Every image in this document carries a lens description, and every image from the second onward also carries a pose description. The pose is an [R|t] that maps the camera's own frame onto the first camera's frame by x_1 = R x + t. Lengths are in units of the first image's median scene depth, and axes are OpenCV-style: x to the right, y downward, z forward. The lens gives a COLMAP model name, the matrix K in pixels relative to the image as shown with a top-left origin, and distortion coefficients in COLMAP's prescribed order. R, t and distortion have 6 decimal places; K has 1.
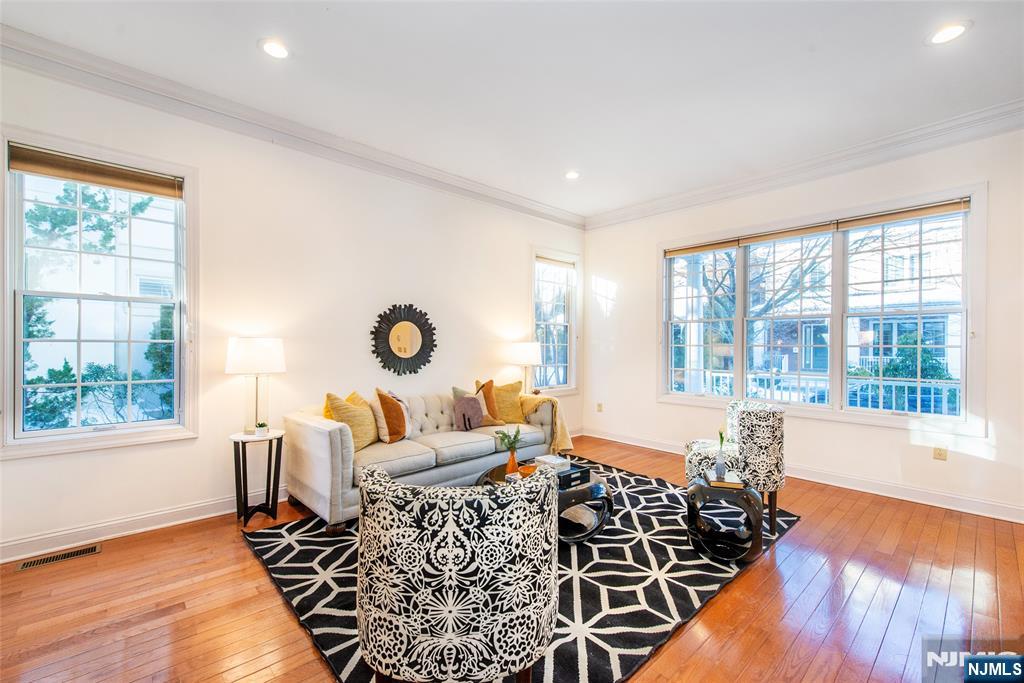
lens RADIAL K [[425.4, 0, 512.0], [0, 425.4, 341.5], [0, 0, 1]] dist [0.008356, -0.000243]
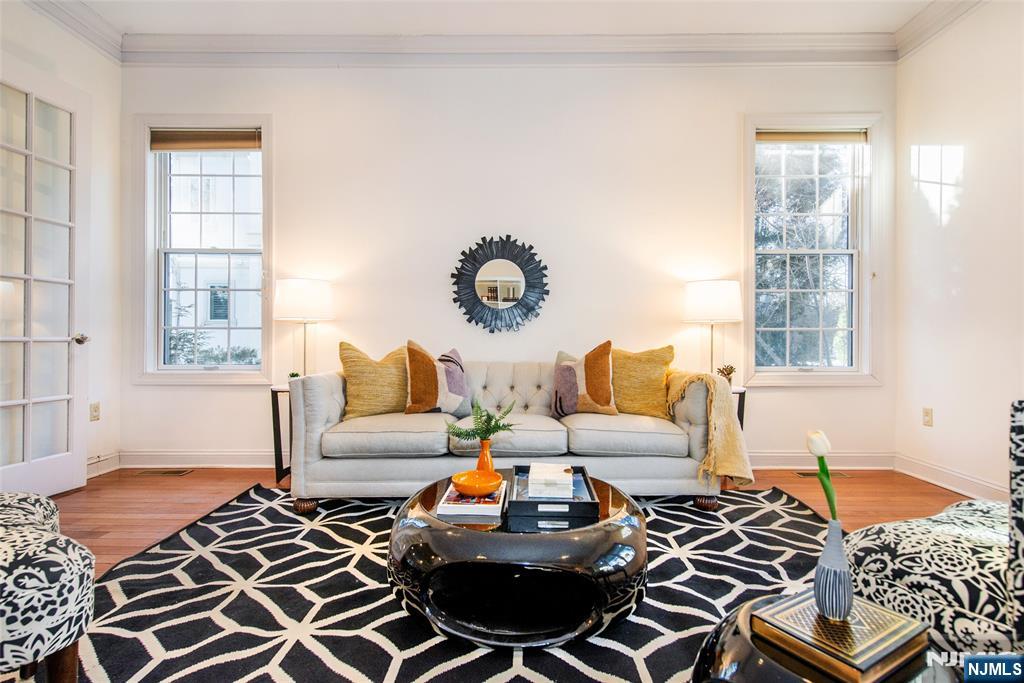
lens RADIAL K [[501.4, 0, 518.0], [0, 501.4, 329.0], [0, 0, 1]] dist [0.018374, -0.000058]
pose [[0.739227, -0.011390, -0.673360, 0.367894], [0.008700, 0.999935, -0.007363, 0.082910], [0.673400, -0.000415, 0.739279, 0.399651]]
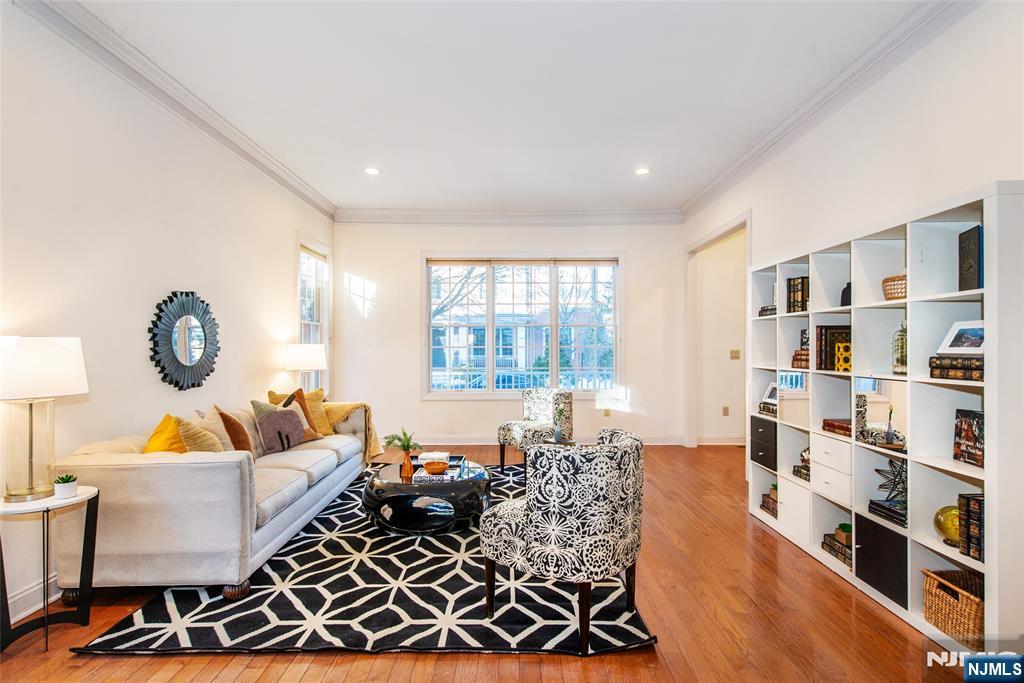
lens RADIAL K [[476.2, 0, 512.0], [0, 476.2, 341.5], [0, 0, 1]] dist [-0.000108, -0.000223]
pose [[0.673488, 0.002355, 0.739194, -0.500723], [-0.000274, 0.999996, -0.002936, -0.000849], [-0.739198, 0.001775, 0.673486, 0.045873]]
